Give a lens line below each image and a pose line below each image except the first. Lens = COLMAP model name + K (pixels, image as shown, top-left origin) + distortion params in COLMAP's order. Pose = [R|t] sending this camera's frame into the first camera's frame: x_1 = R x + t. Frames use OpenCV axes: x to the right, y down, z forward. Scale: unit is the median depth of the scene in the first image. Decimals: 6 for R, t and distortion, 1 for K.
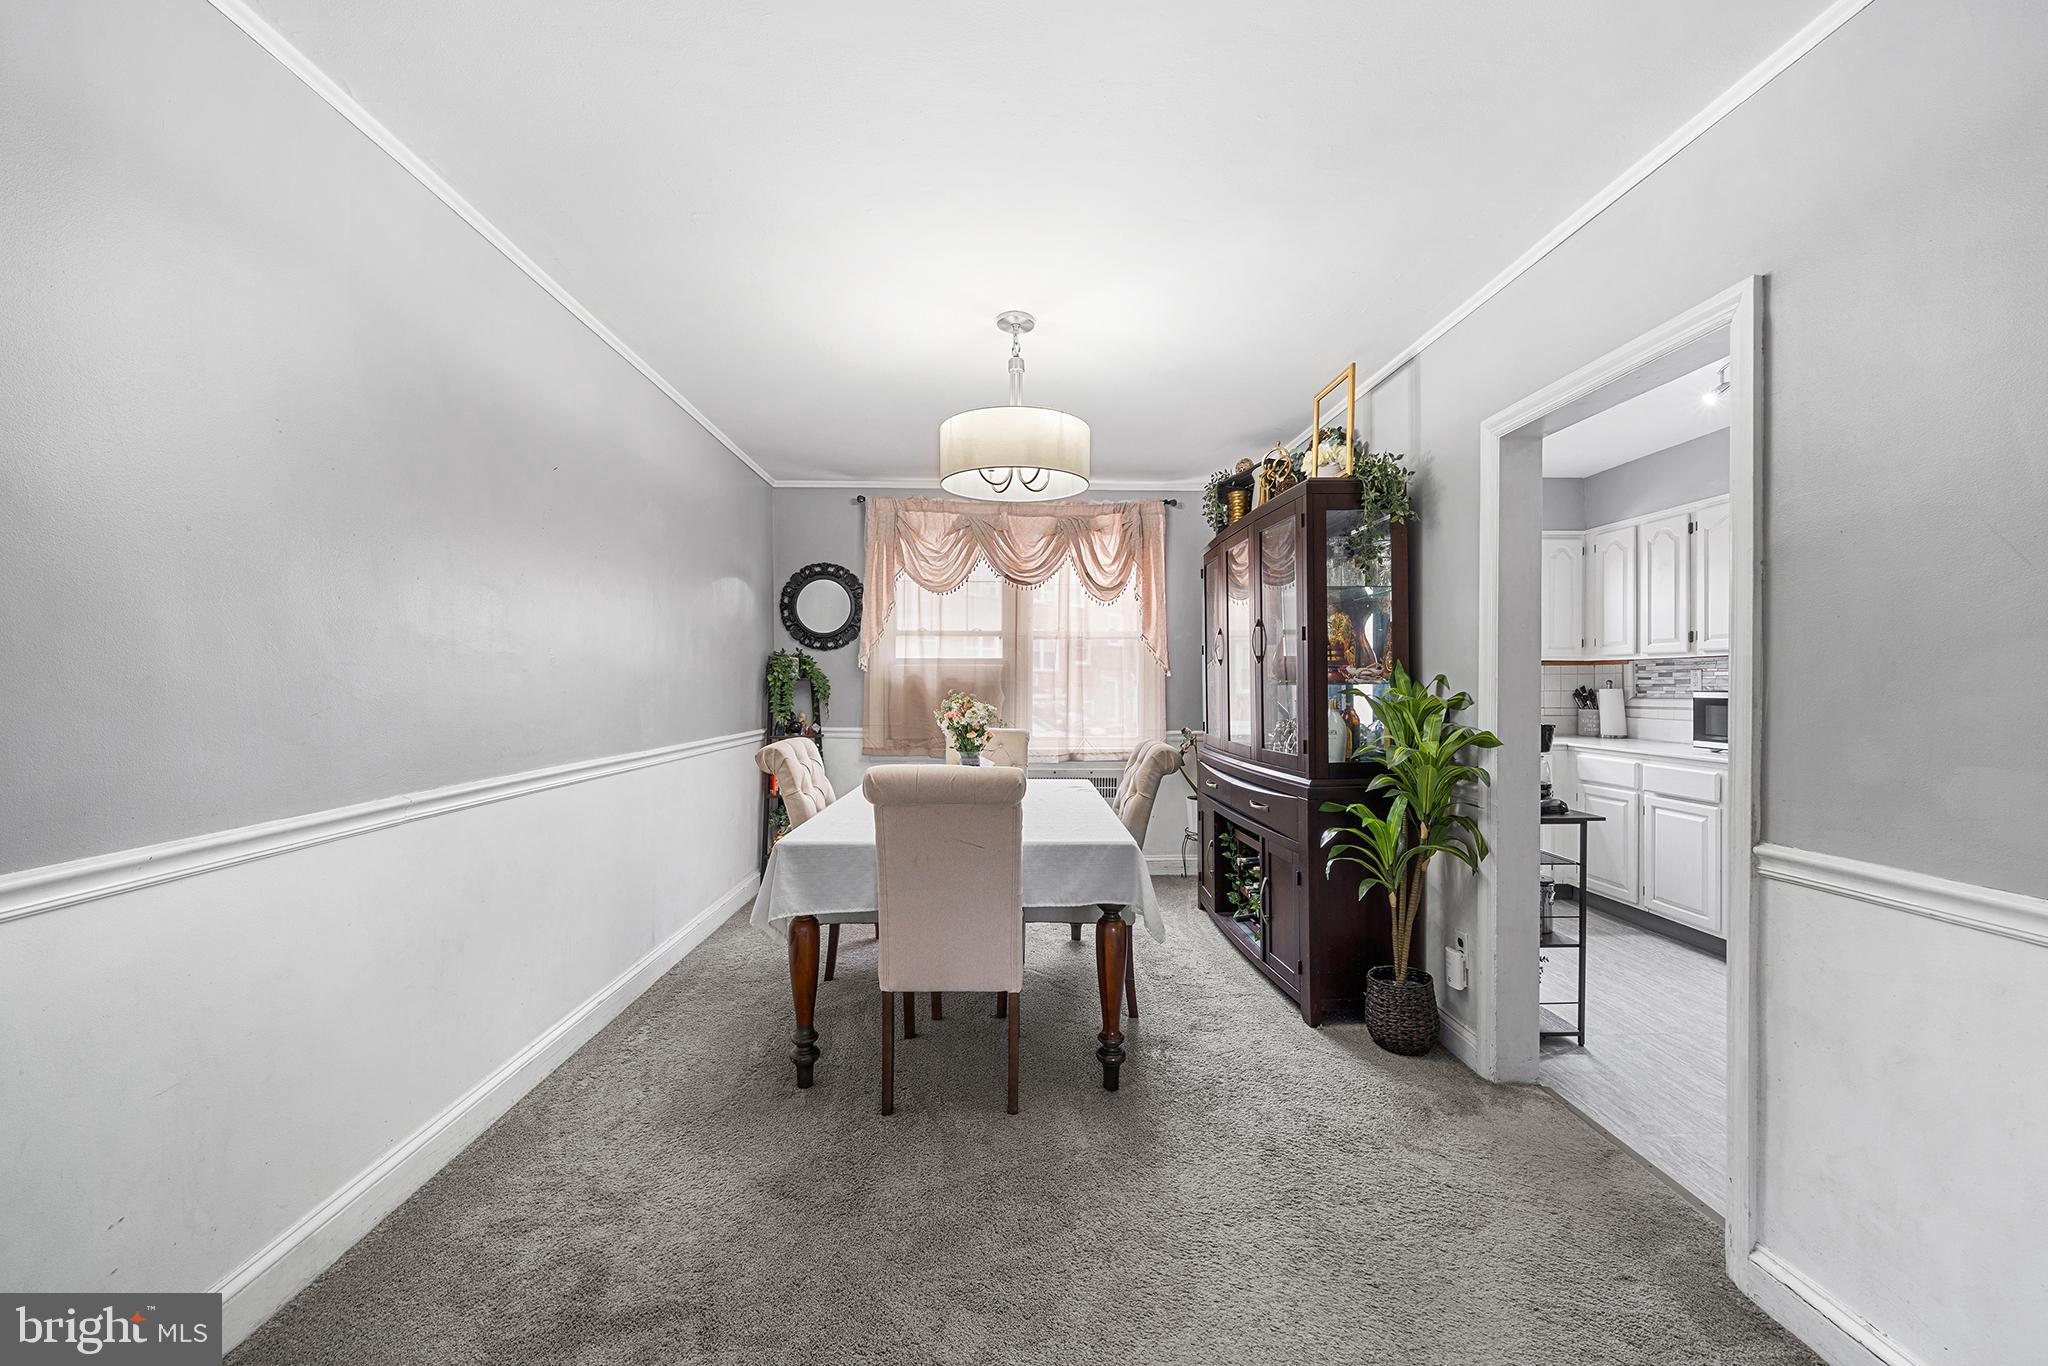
lens RADIAL K [[799.8, 0, 979.1], [0, 799.8, 674.1], [0, 0, 1]] dist [0.002246, 0.000288]
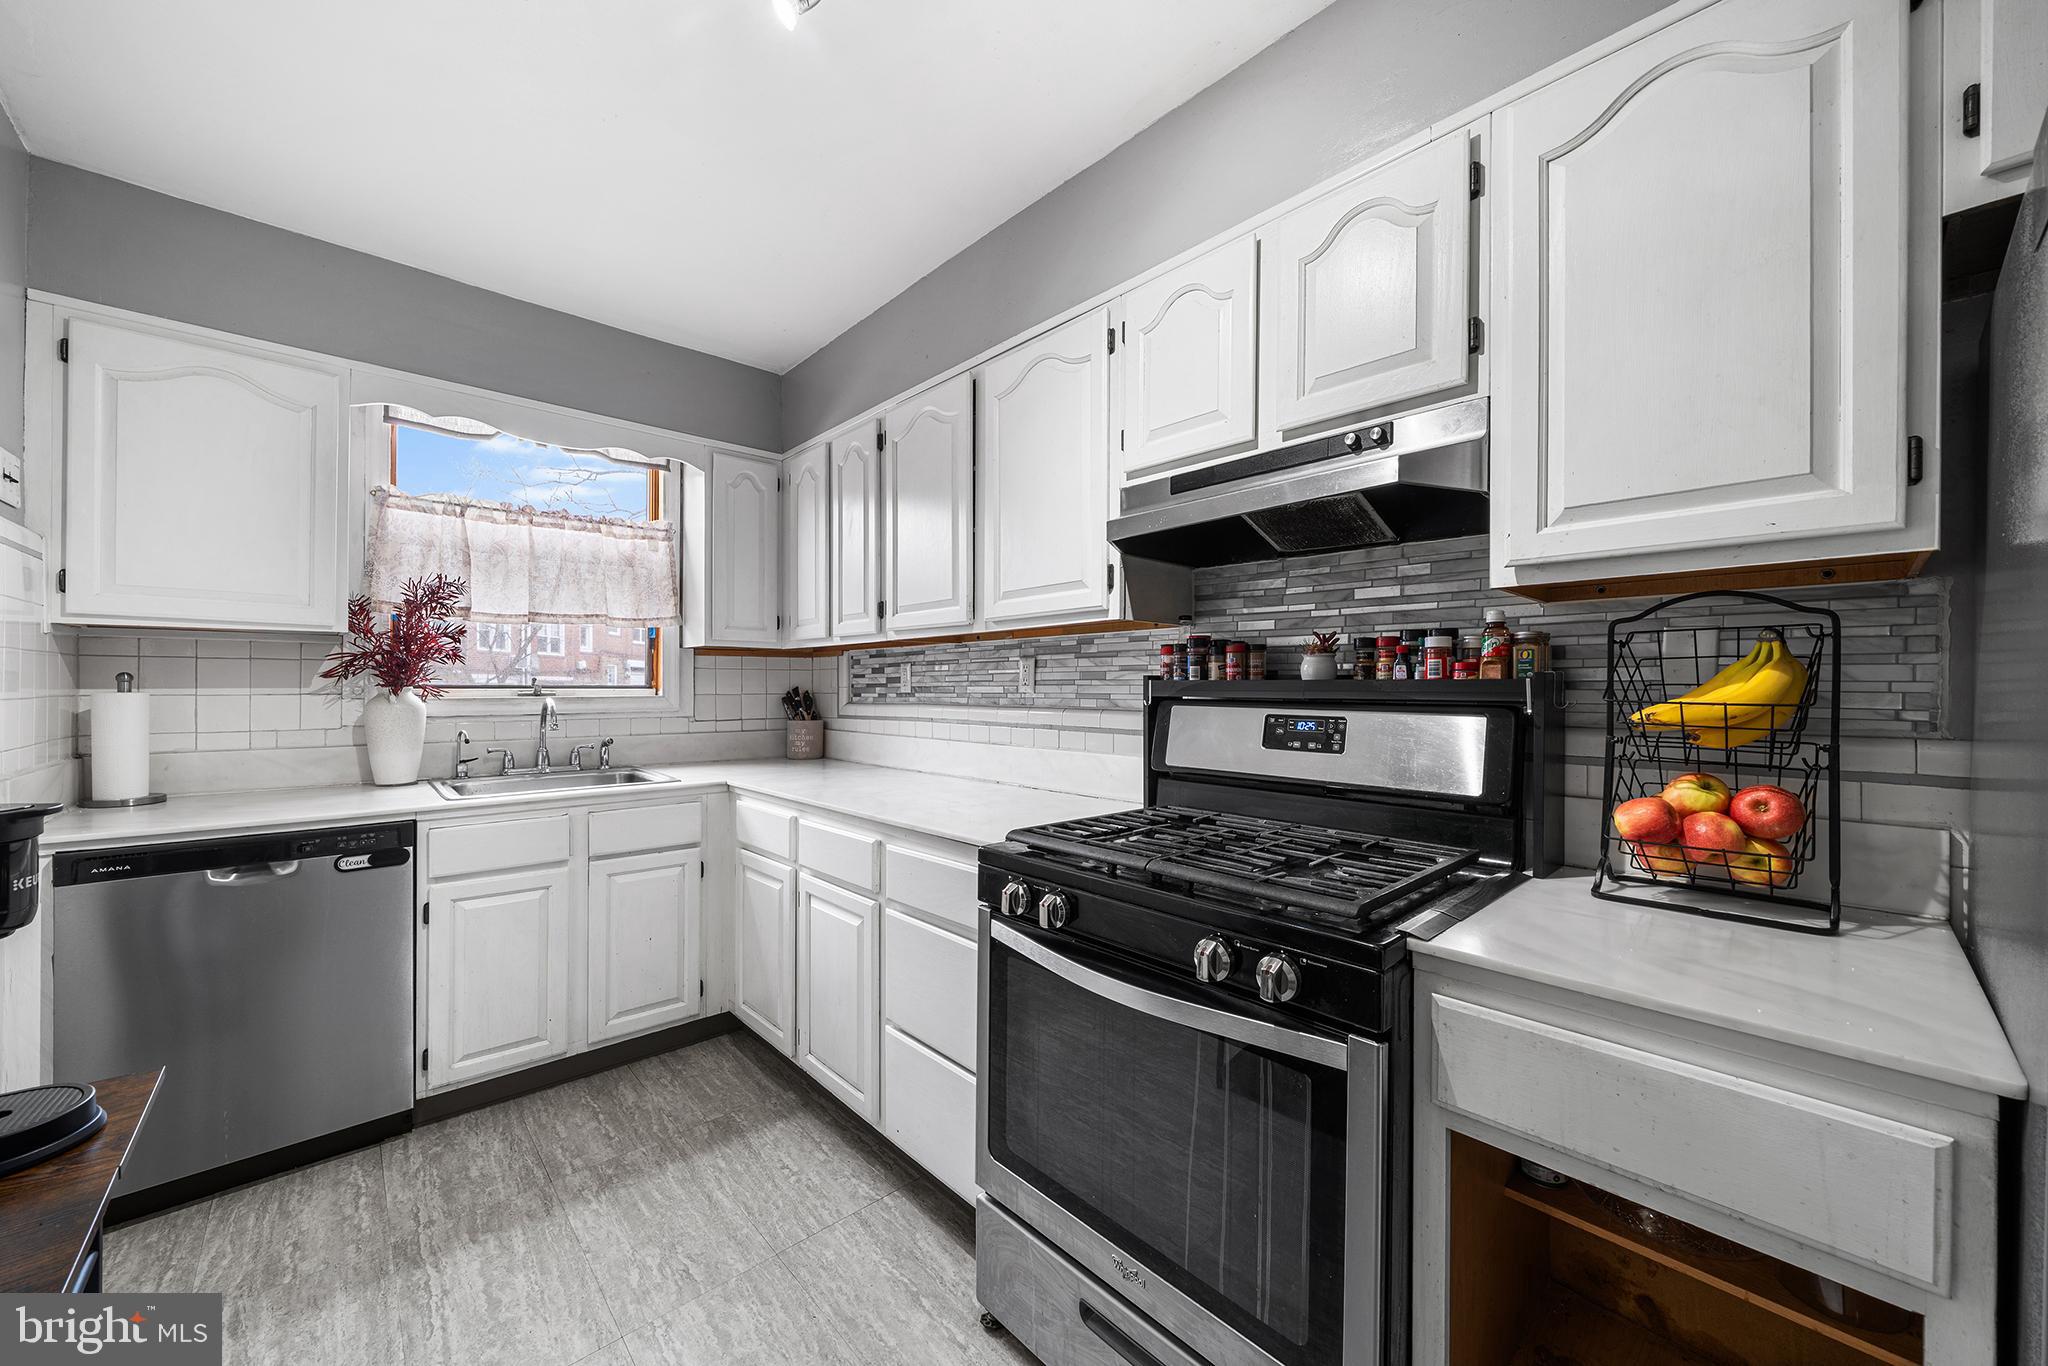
lens RADIAL K [[752.1, 0, 1023.5], [0, 752.1, 687.0], [0, 0, 1]] dist [-0.002578, -0.000832]
pose [[0.720192, -0.001946, 0.693772, 0.417046], [-0.003627, 0.999972, 0.006569, 0.009125], [-0.693765, -0.007247, 0.720165, 0.363913]]
